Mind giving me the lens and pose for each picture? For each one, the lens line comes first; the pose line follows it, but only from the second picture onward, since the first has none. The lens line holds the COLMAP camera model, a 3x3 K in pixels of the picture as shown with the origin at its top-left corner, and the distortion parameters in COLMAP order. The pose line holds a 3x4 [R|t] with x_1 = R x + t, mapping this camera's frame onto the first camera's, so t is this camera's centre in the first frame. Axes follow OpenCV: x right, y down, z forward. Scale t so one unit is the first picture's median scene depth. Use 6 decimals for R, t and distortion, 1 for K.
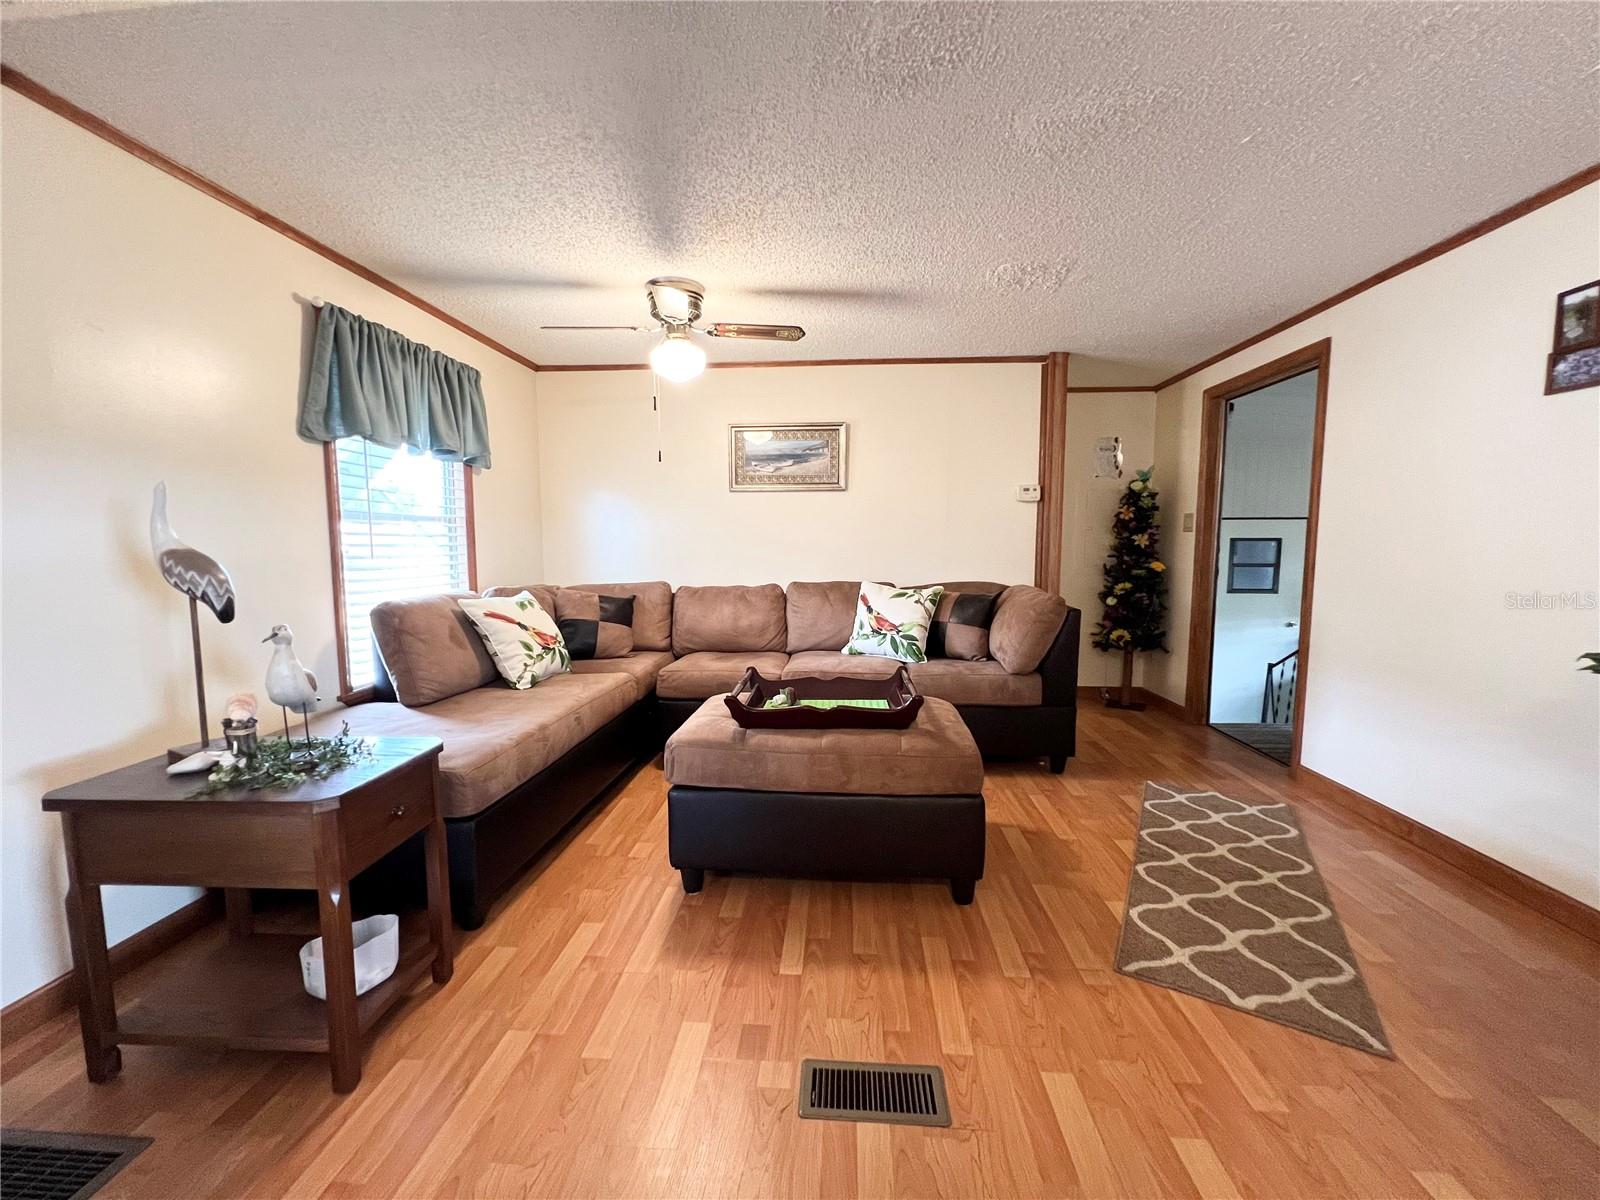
lens RADIAL K [[639.8, 0, 800.0], [0, 639.8, 600.0], [0, 0, 1]] dist [-0.000504, -0.000052]
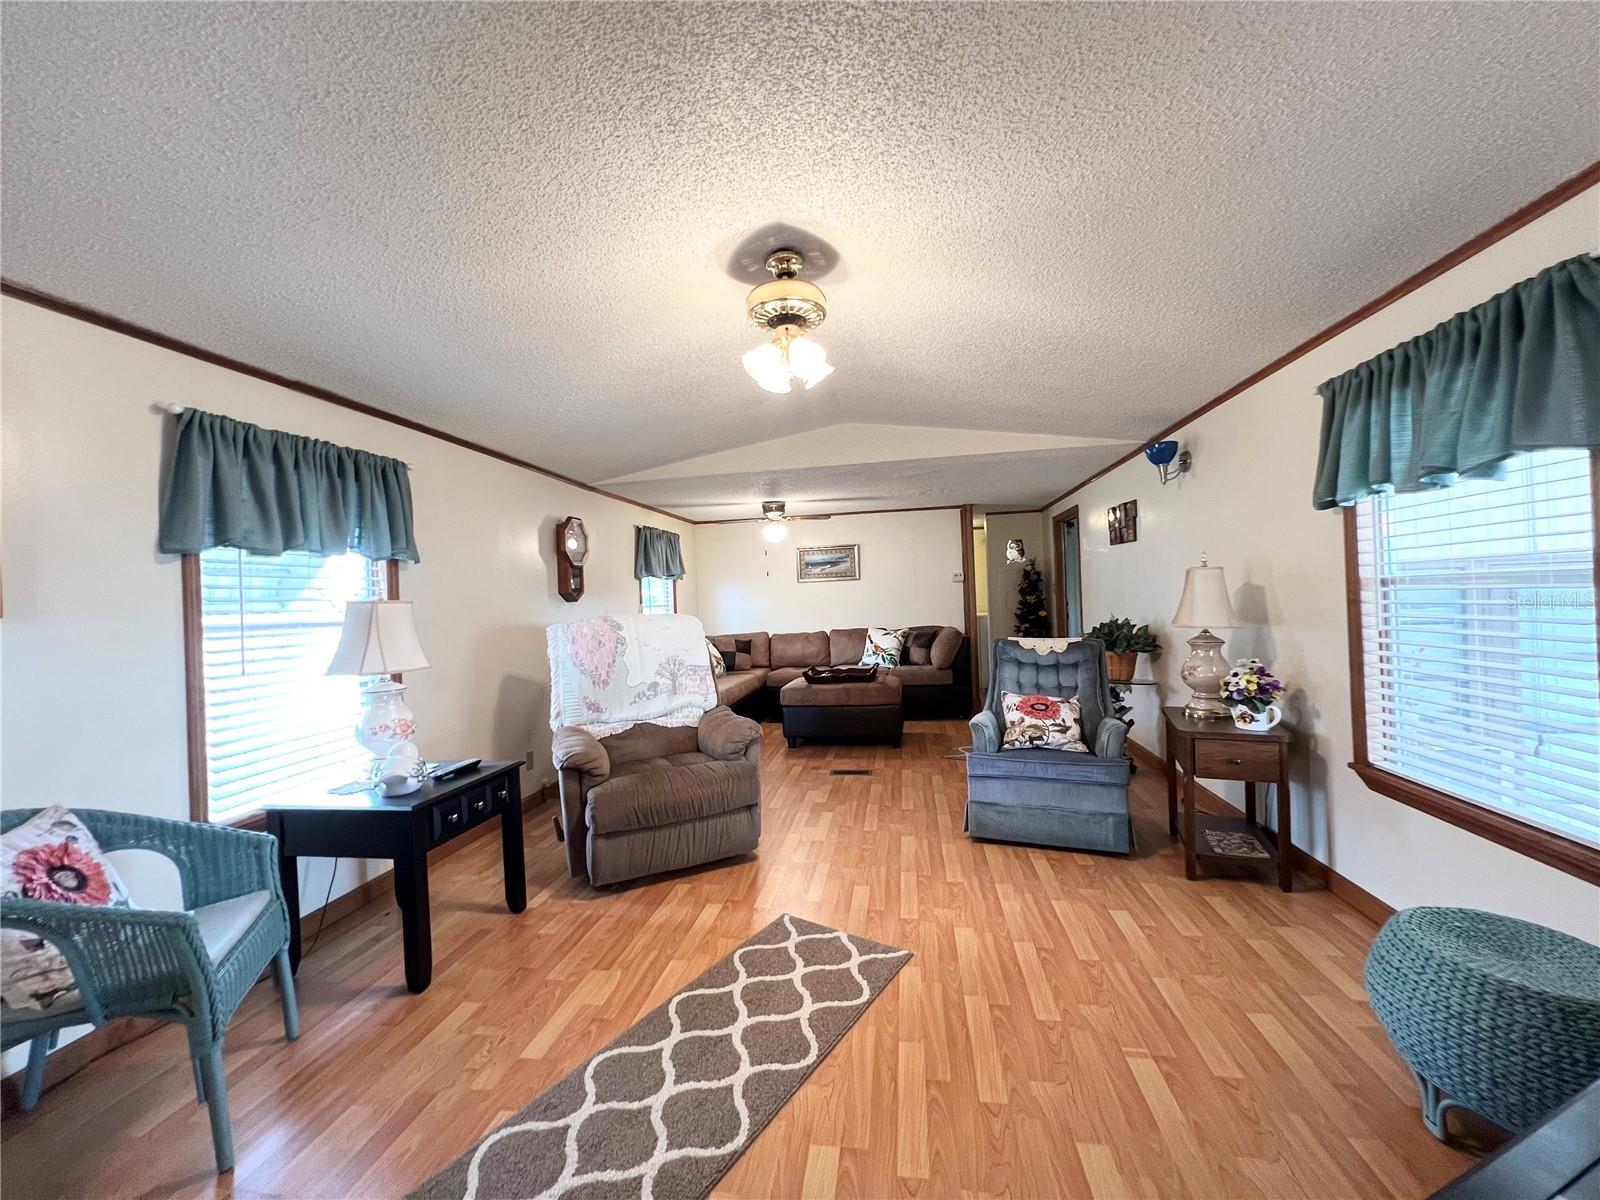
lens RADIAL K [[639.8, 0, 800.0], [0, 639.8, 600.0], [0, 0, 1]] dist [-0.000504, -0.000052]
pose [[0.995204, -0.039981, -0.089281, 0.072053], [0.032036, 0.995542, -0.088717, 0.054530], [0.092430, 0.085431, 0.992047, -0.986163]]
